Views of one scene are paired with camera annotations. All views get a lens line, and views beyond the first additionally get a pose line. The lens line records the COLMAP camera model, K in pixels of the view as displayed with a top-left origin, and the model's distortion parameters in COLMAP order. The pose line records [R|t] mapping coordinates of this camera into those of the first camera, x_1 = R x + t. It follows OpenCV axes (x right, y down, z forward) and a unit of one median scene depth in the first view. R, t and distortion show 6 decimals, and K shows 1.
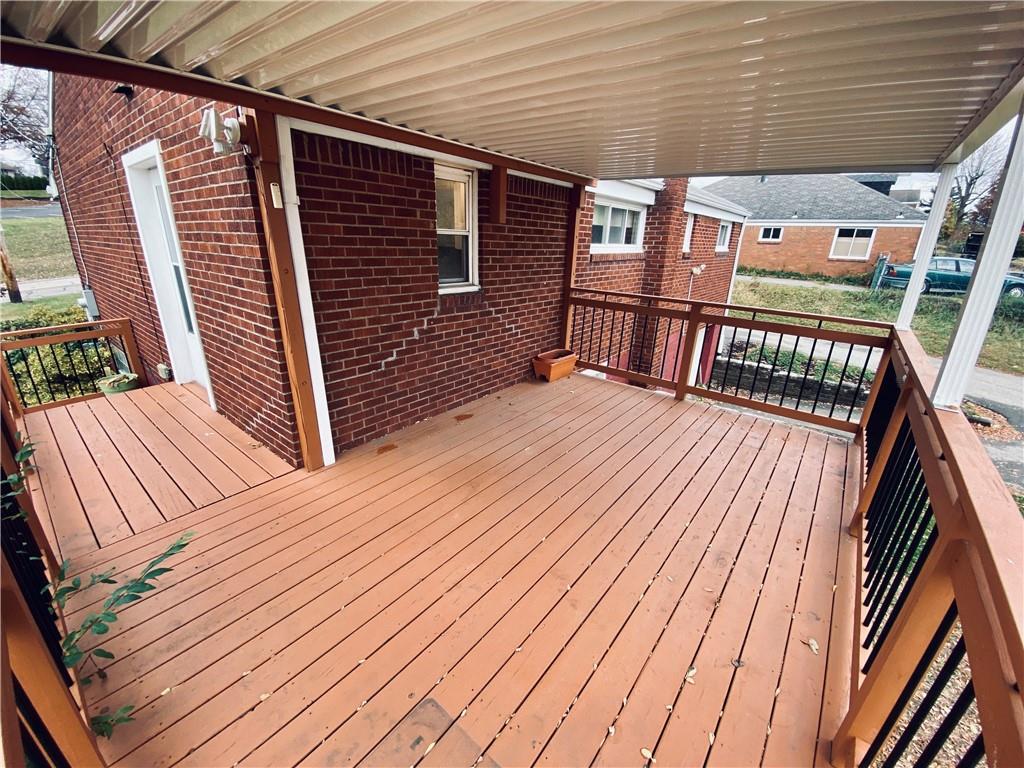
lens RADIAL K [[414.5, 0, 513.2], [0, 414.5, 387.5], [0, 0, 1]] dist [0.024242, -0.021551]
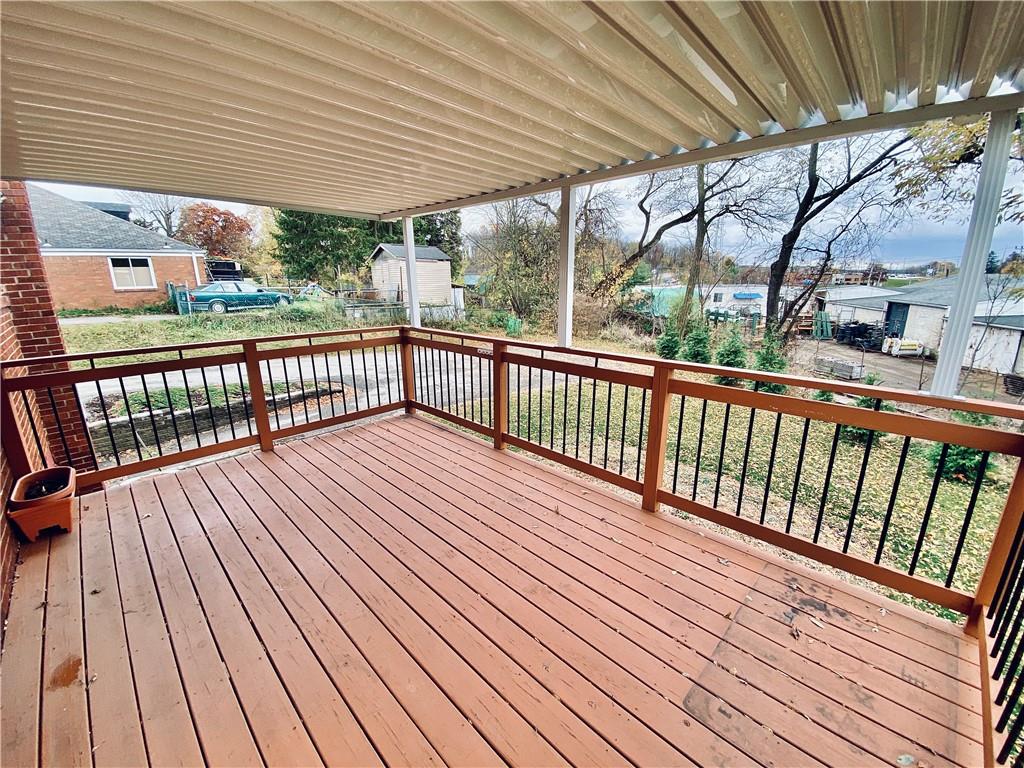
lens RADIAL K [[414.5, 0, 513.2], [0, 414.5, 387.5], [0, 0, 1]] dist [0.024242, -0.021551]
pose [[0.101509, -0.287315, 0.952442, -0.128219], [0.346884, 0.907524, 0.236795, -0.045555], [-0.932399, 0.306350, 0.191787, 0.122887]]
